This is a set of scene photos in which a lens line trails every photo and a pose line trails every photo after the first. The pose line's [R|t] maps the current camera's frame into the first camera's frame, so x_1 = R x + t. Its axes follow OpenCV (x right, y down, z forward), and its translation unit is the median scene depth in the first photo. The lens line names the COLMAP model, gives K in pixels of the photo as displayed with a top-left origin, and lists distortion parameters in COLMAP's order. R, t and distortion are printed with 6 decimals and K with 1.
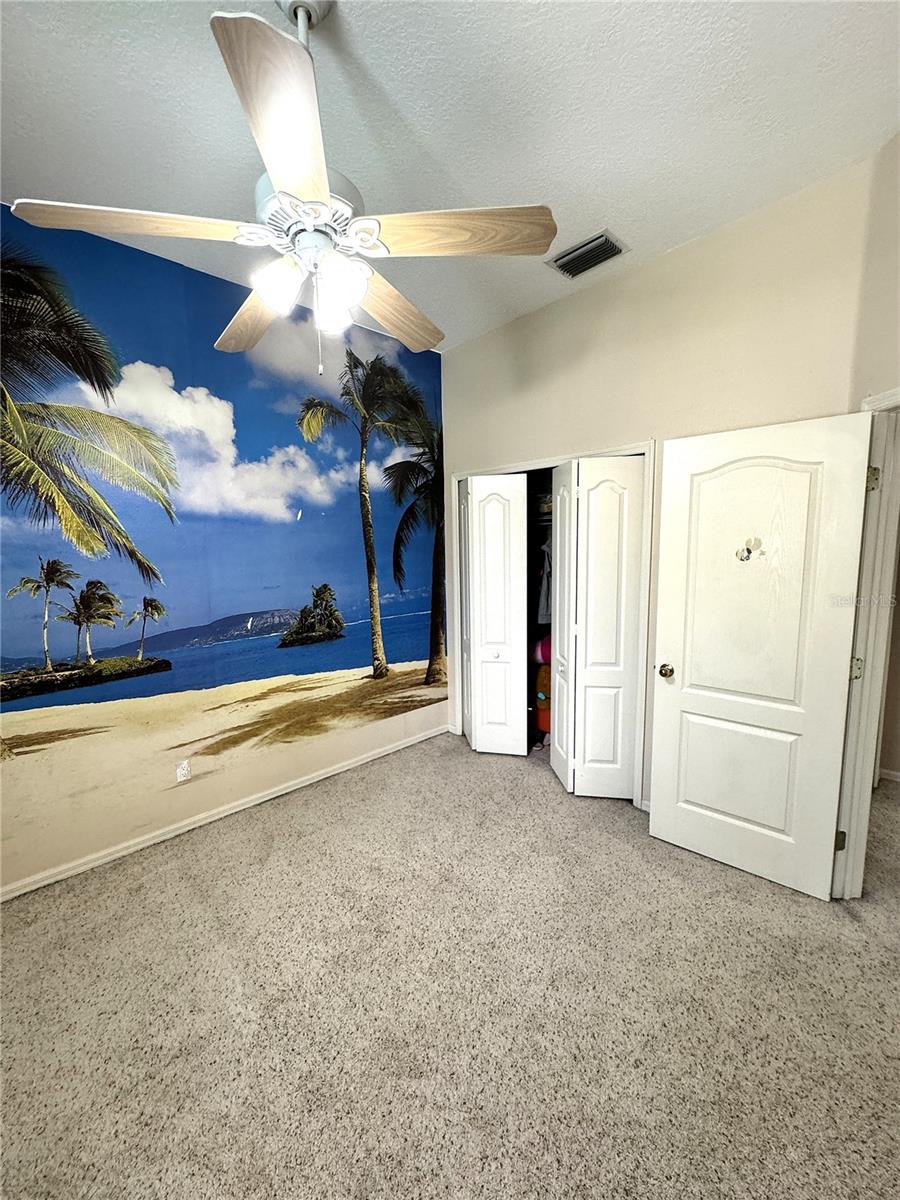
lens RADIAL K [[482.7, 0, 450.0], [0, 482.7, 600.0], [0, 0, 1]] dist [-0.000279, 0.000049]
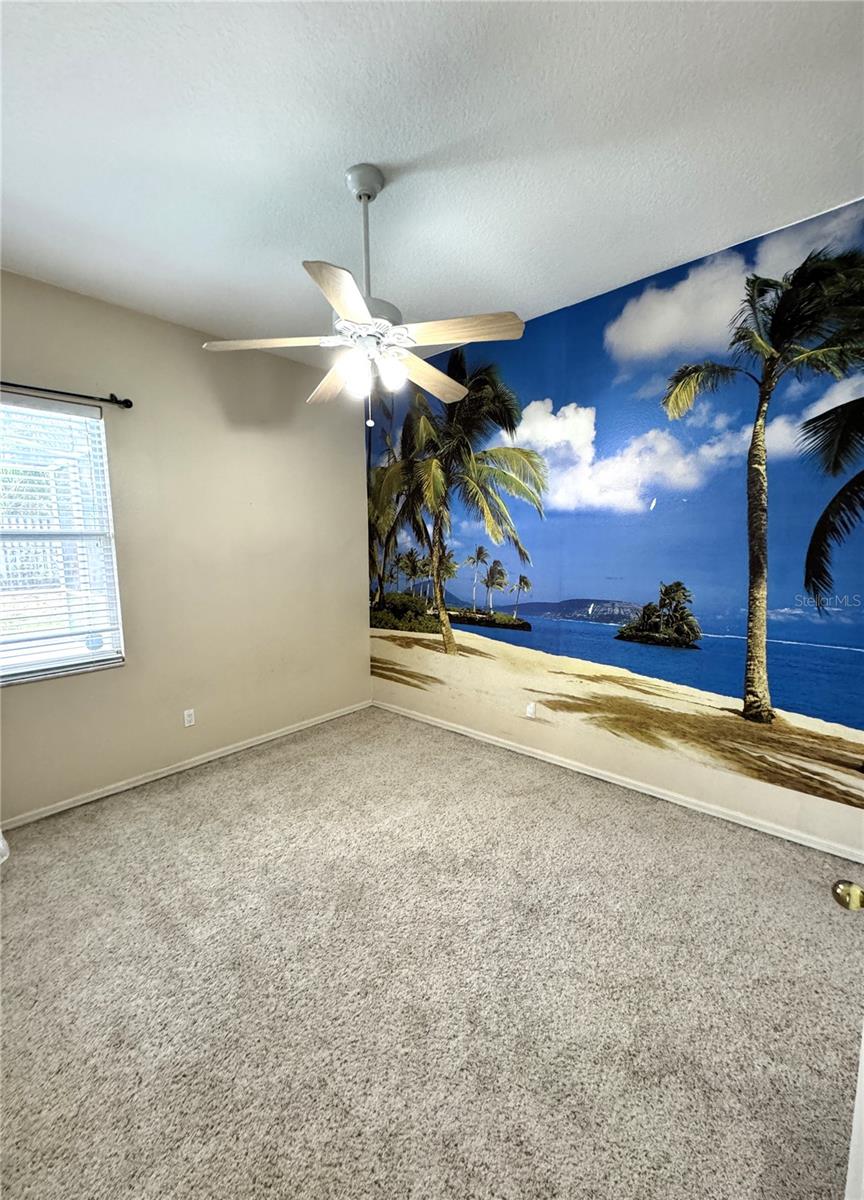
lens RADIAL K [[498.1, 0, 432.0], [0, 498.1, 600.0], [0, 0, 1]] dist [0.000464, 0.000116]
pose [[0.062664, 0.132332, -0.989223, 0.628509], [-0.104375, 0.986604, 0.125370, -0.069897], [0.992562, 0.095394, 0.075637, 0.522059]]
